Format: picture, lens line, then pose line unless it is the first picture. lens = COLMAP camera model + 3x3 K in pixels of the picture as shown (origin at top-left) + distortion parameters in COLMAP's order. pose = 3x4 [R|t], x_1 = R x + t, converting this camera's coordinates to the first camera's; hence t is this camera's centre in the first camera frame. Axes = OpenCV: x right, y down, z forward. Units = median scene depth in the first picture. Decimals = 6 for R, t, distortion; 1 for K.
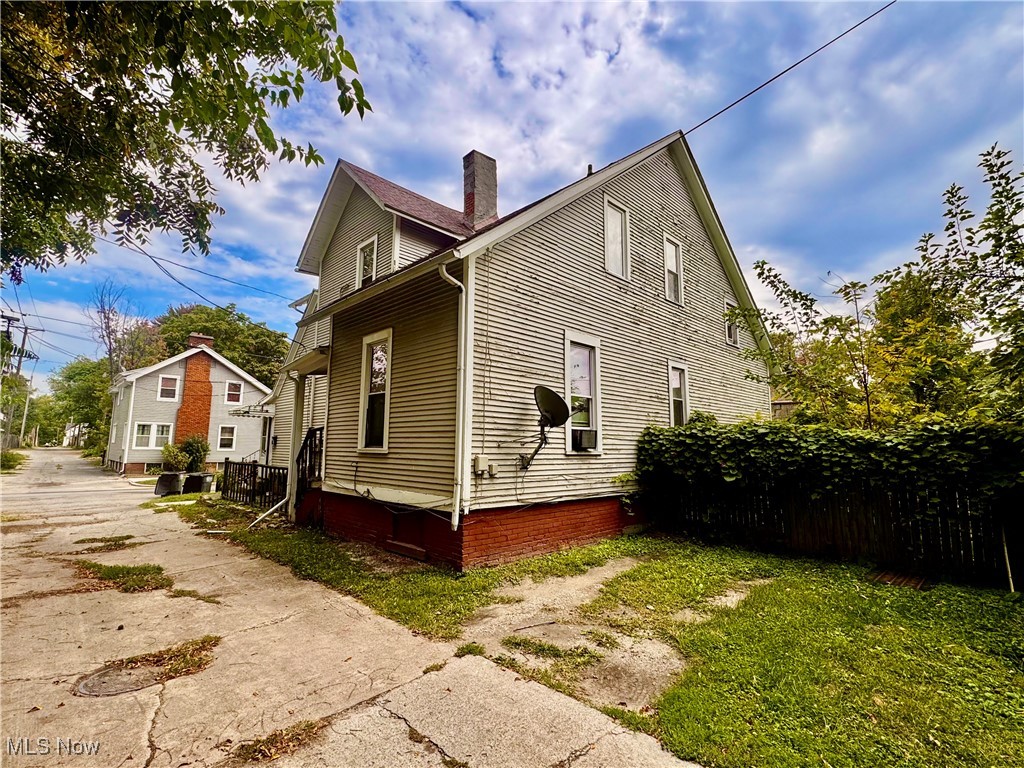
lens RADIAL K [[492.7, 0, 518.5], [0, 492.7, 387.0], [0, 0, 1]] dist [-0.014729, 0.001026]
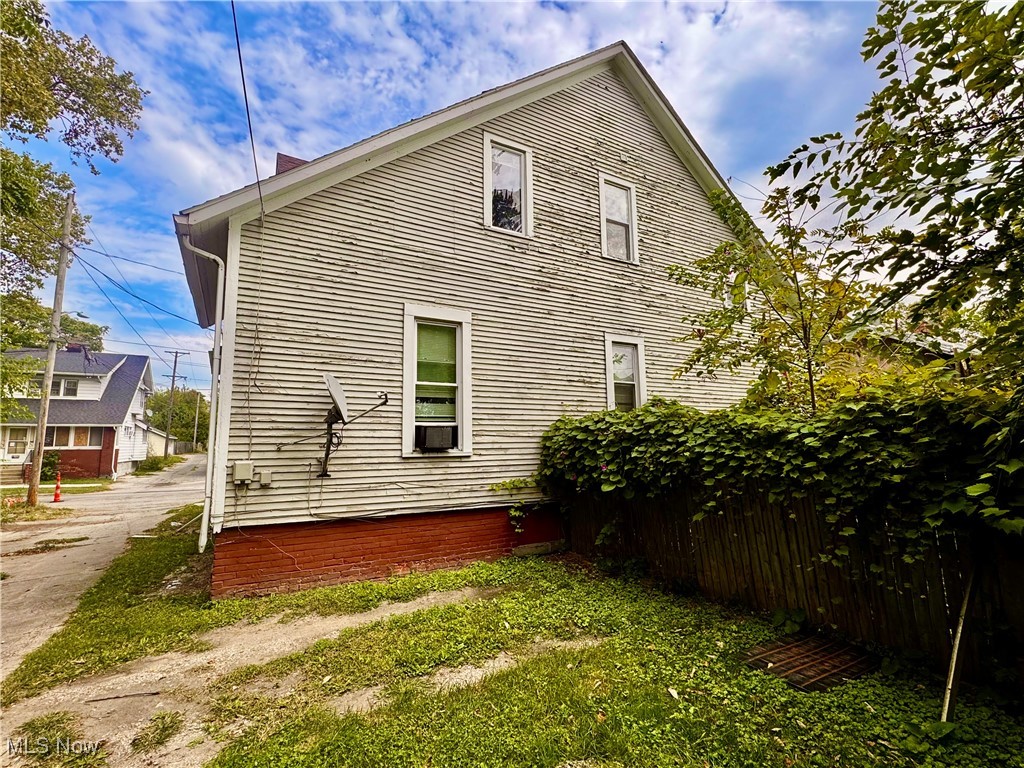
lens RADIAL K [[492.7, 0, 509.1], [0, 492.7, 388.8], [0, 0, 1]] dist [-0.014729, 0.001026]
pose [[0.967767, -0.049188, -0.246997, 0.484897], [0.051711, 0.998655, 0.003735, 0.032155], [0.246481, -0.016387, 0.969009, 0.271001]]
